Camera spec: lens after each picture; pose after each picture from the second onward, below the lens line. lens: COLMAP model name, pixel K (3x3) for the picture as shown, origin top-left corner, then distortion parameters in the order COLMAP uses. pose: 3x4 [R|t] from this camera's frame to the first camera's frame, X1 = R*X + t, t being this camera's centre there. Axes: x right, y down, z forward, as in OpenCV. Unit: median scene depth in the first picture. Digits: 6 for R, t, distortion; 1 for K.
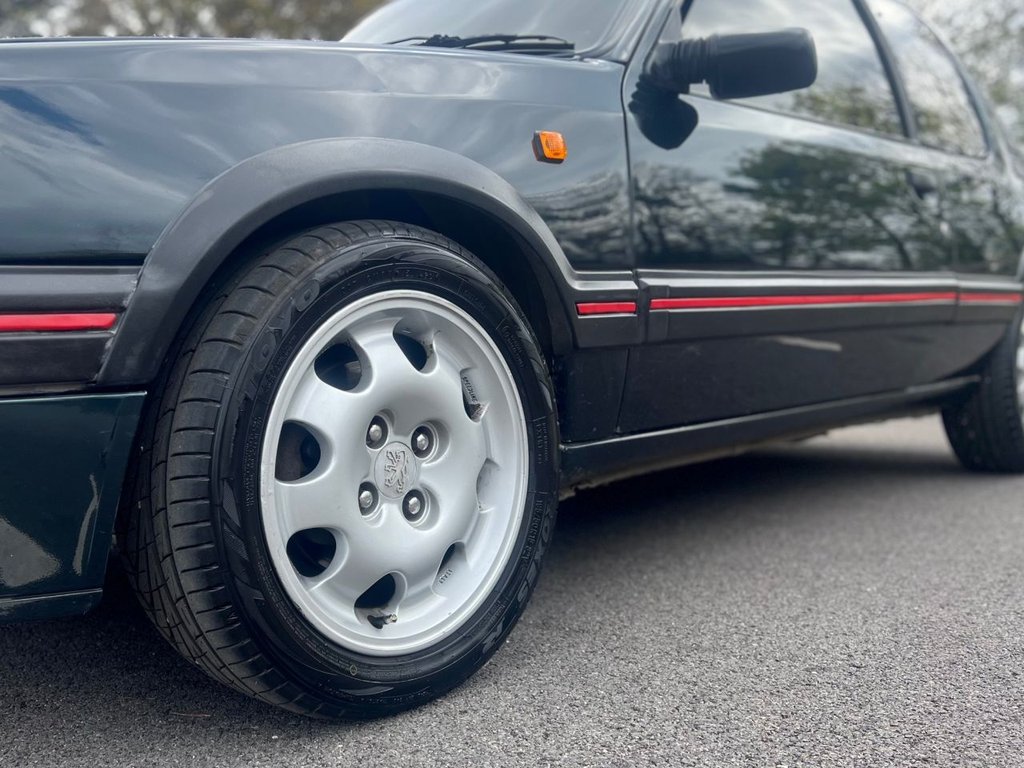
lens RADIAL K [[981.5, 0, 512.0], [0, 981.5, 384.0], [0, 0, 1]] dist [0.075164, -0.008922]
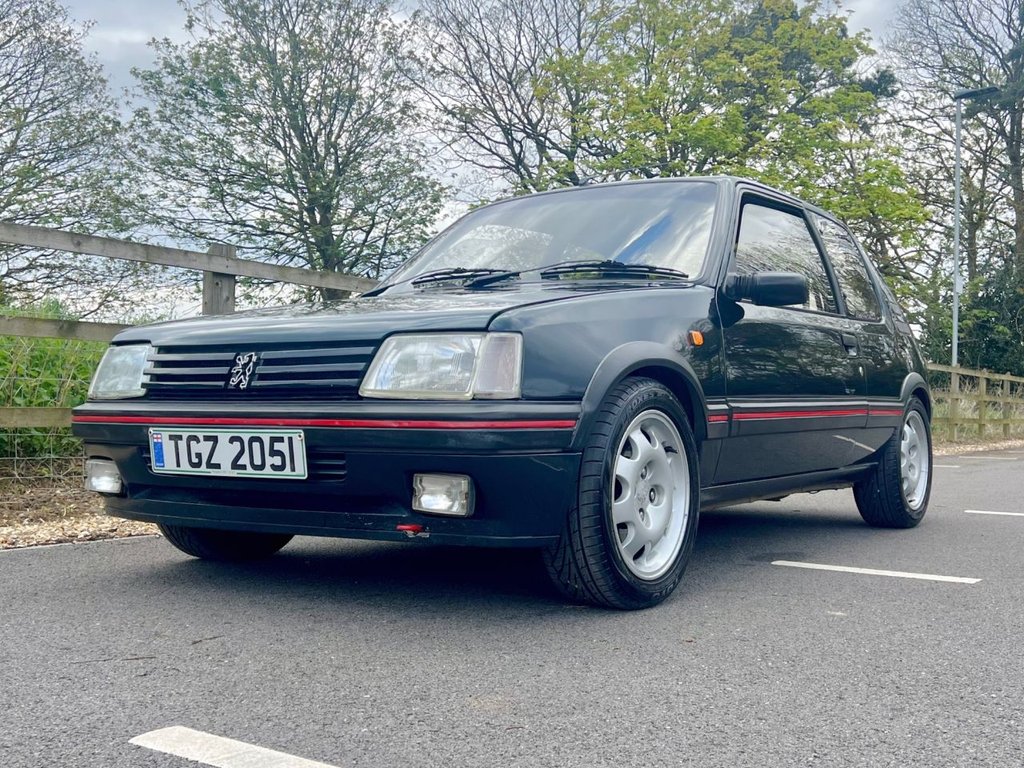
lens RADIAL K [[981.5, 0, 512.0], [0, 981.5, 384.0], [0, 0, 1]] dist [0.075164, -0.008922]
pose [[0.991453, 0.042132, 0.123476, -0.629958], [-0.032142, 0.996129, -0.081813, 0.030750], [-0.126445, 0.077145, 0.988969, -1.000451]]
